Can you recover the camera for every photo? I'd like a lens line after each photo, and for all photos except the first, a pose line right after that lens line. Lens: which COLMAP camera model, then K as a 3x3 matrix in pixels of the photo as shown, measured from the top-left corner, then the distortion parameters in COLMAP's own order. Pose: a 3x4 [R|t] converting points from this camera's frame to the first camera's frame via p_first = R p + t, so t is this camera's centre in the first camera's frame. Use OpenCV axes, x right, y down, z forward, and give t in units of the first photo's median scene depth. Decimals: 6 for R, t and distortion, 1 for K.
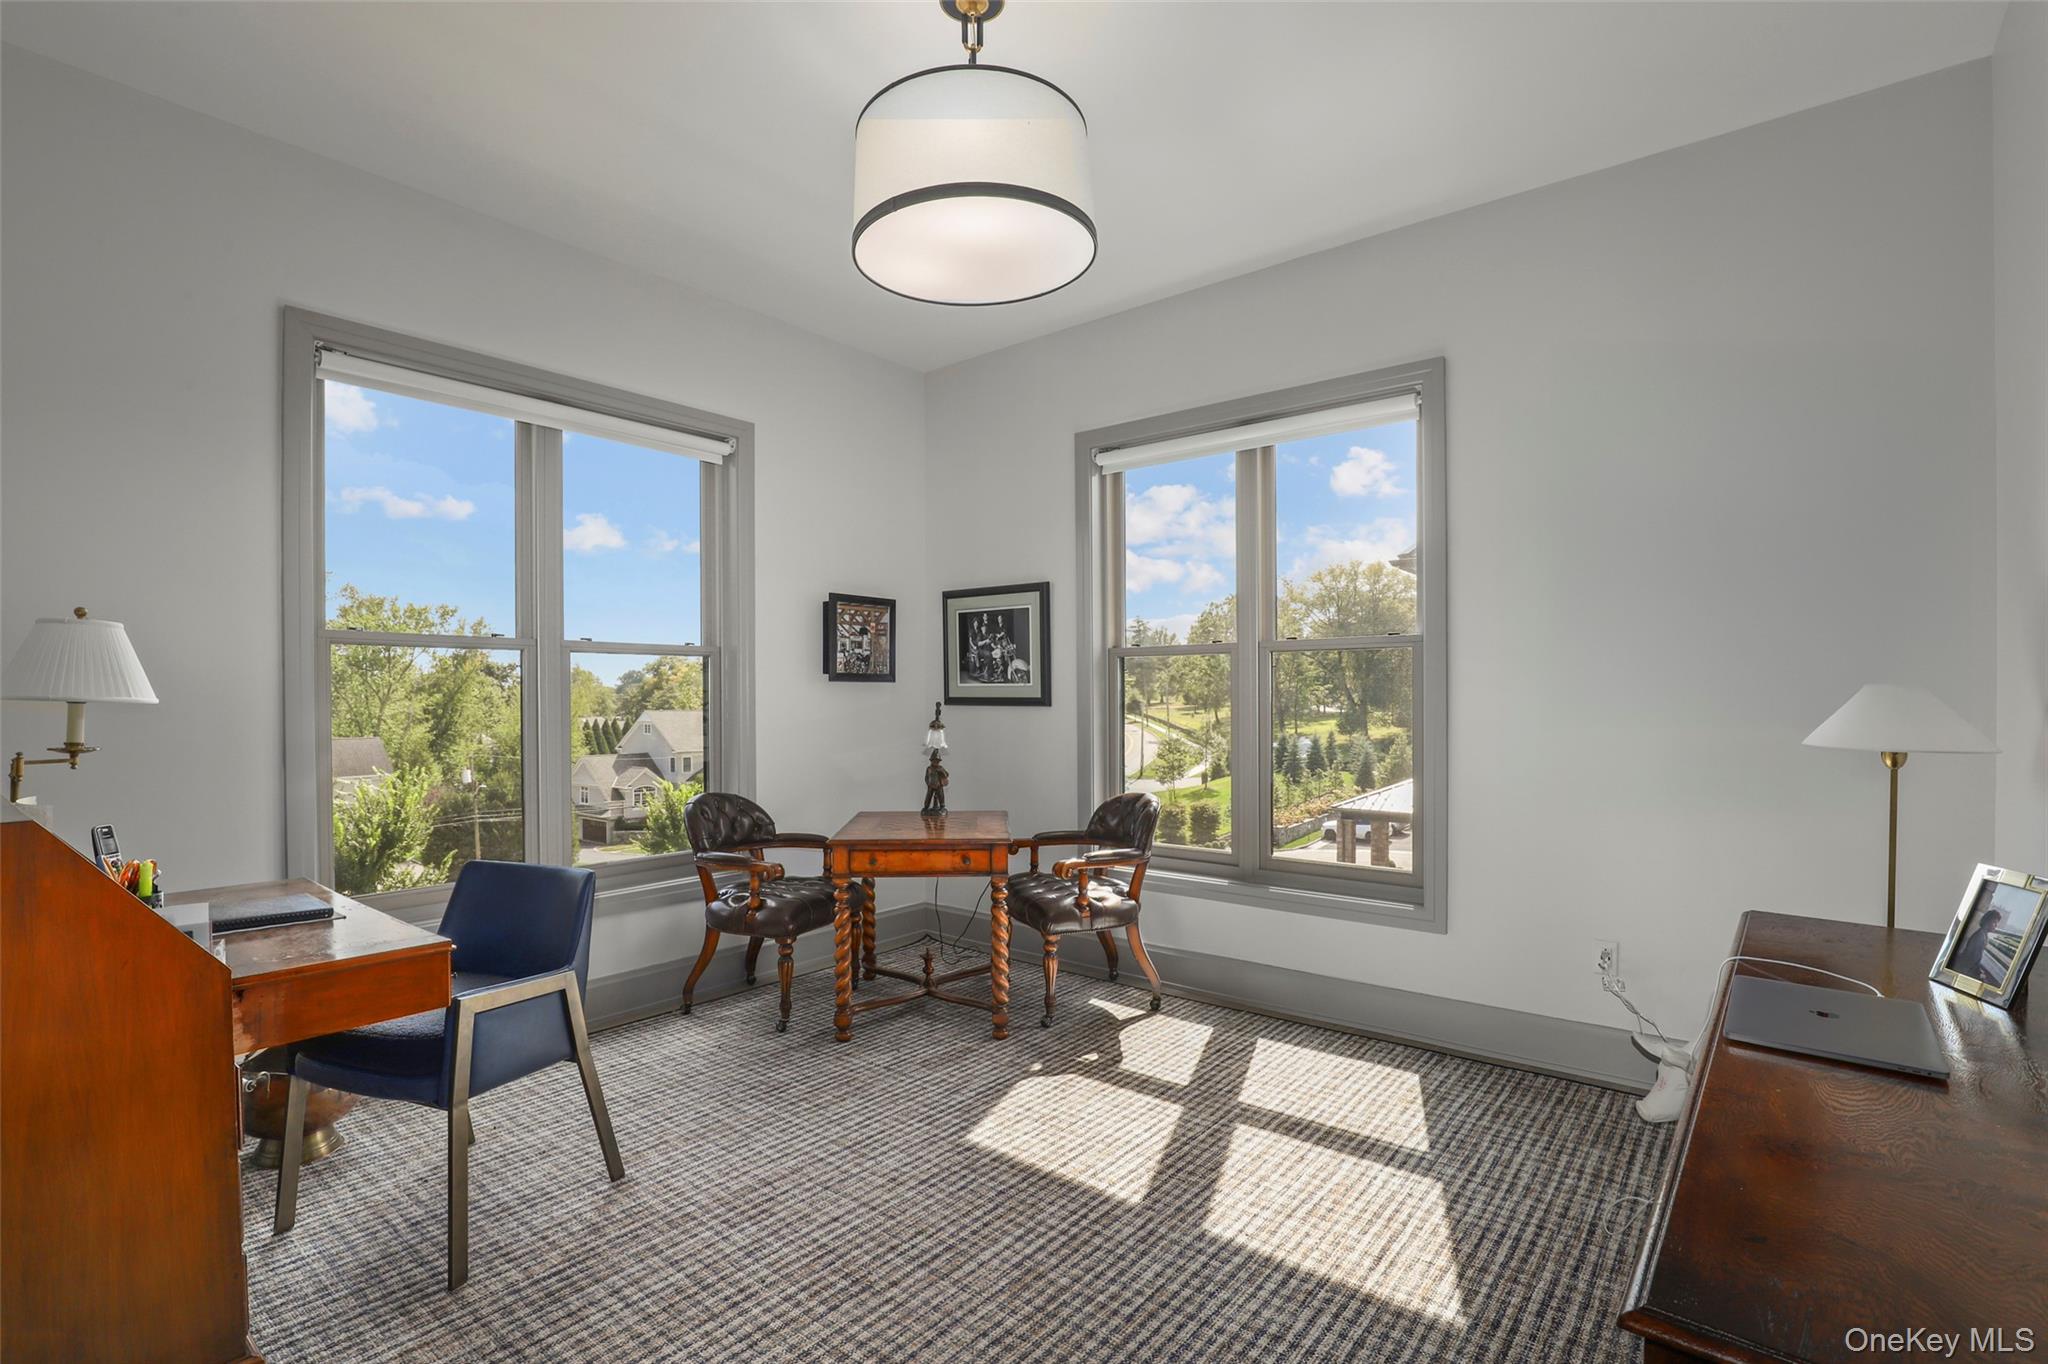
lens RADIAL K [[954.0, 0, 1020.5], [0, 954.0, 682.5], [0, 0, 1]] dist [-0.027410, -0.000429]
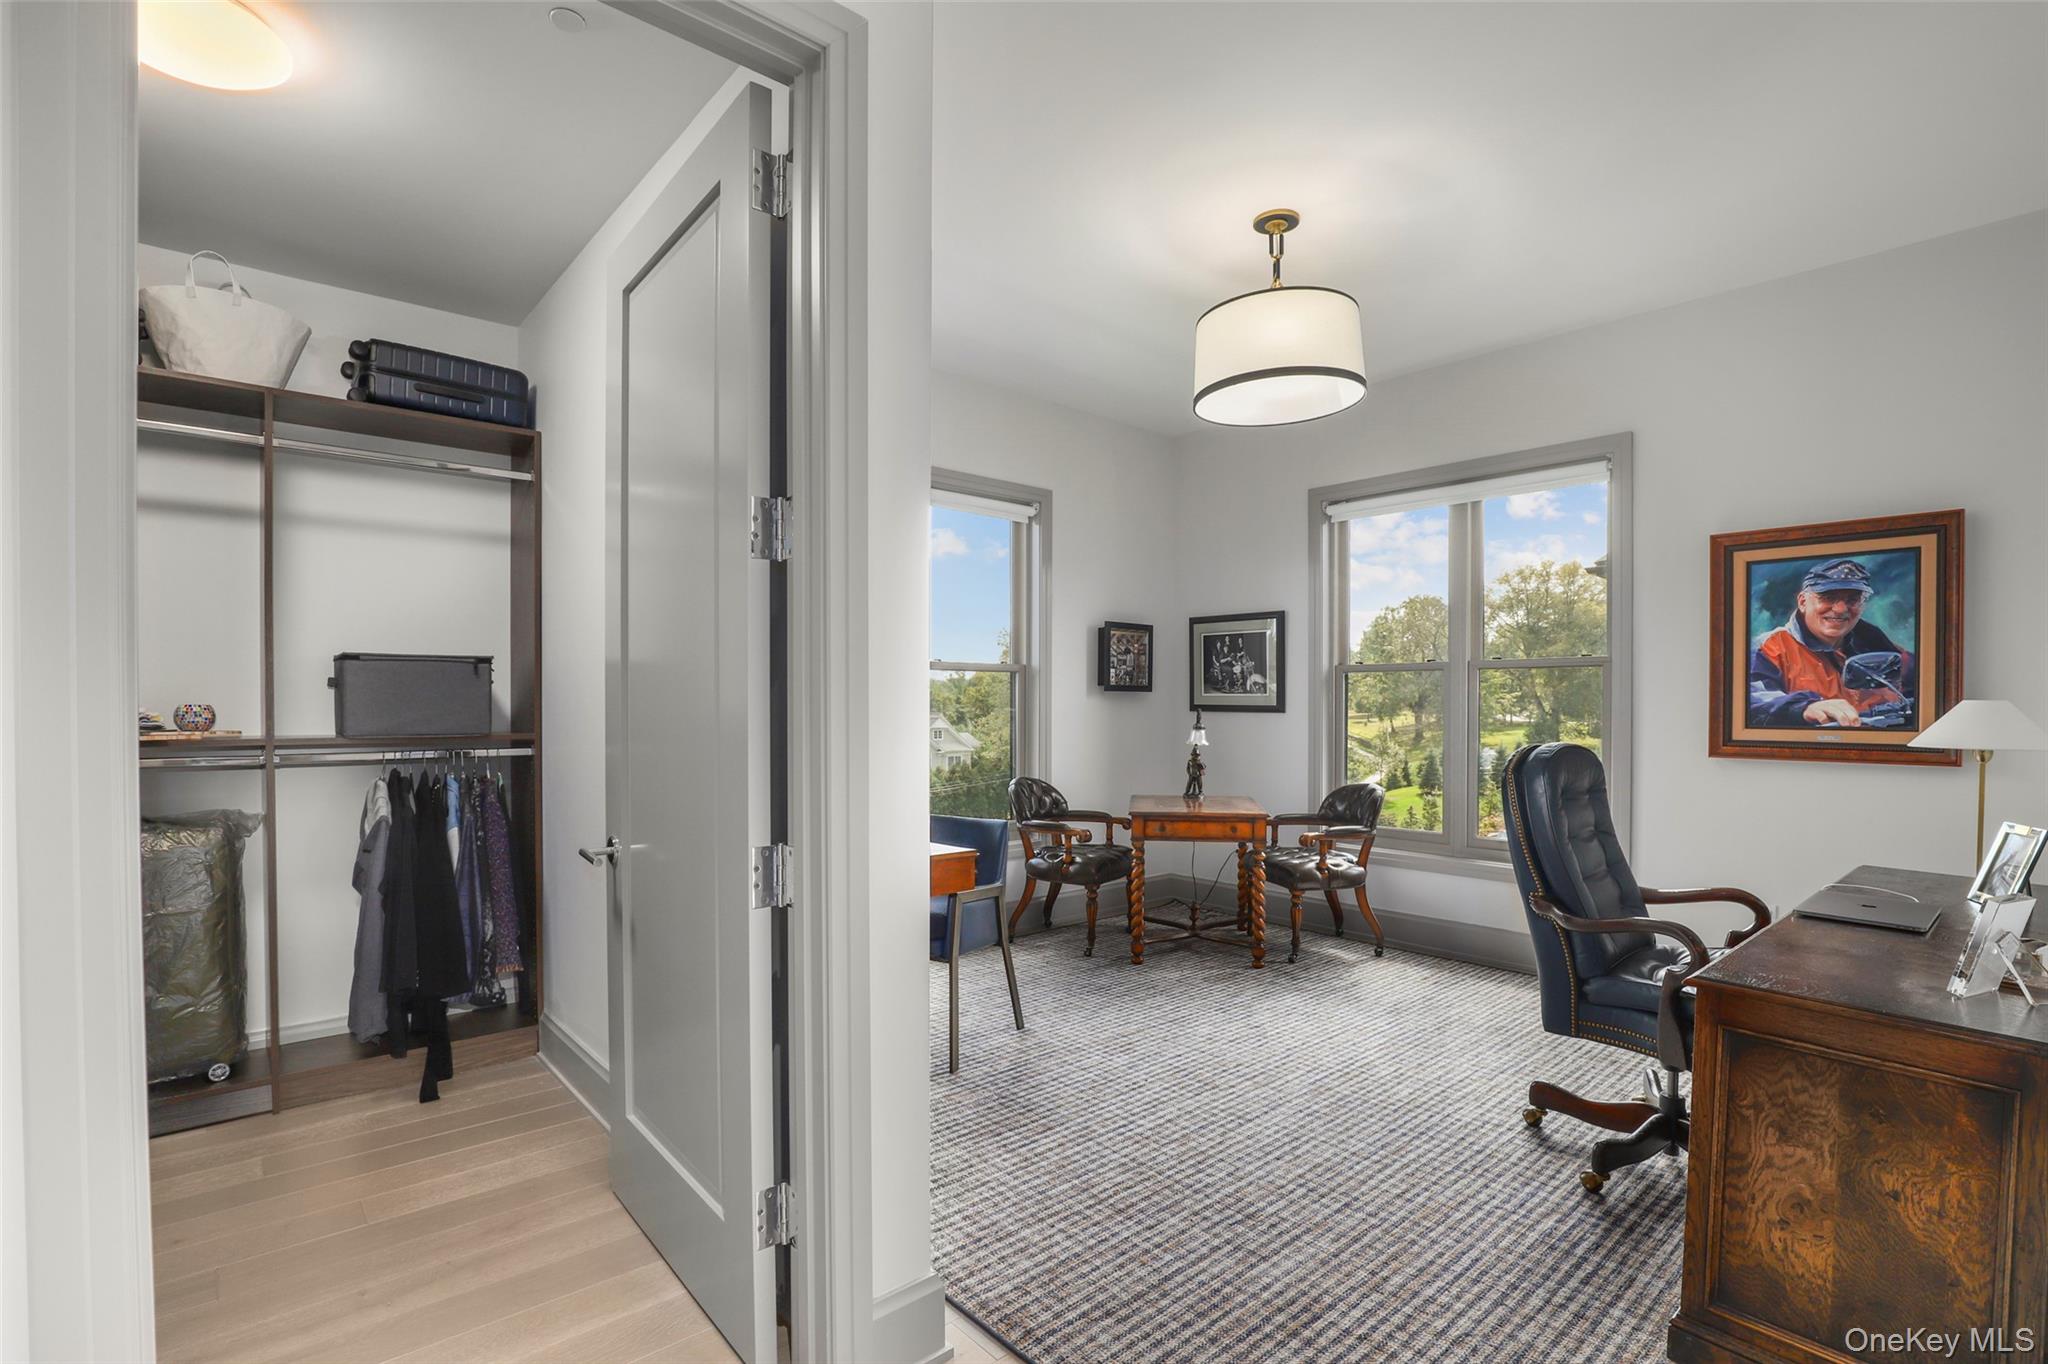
lens RADIAL K [[954.0, 0, 1022.7], [0, 954.0, 699.2], [0, 0, 1]] dist [-0.027410, -0.000429]
pose [[0.986126, 0.004733, -0.165929, -0.105960], [-0.002919, 0.999933, 0.011171, -0.005466], [0.165971, -0.010531, 0.986074, -0.280255]]
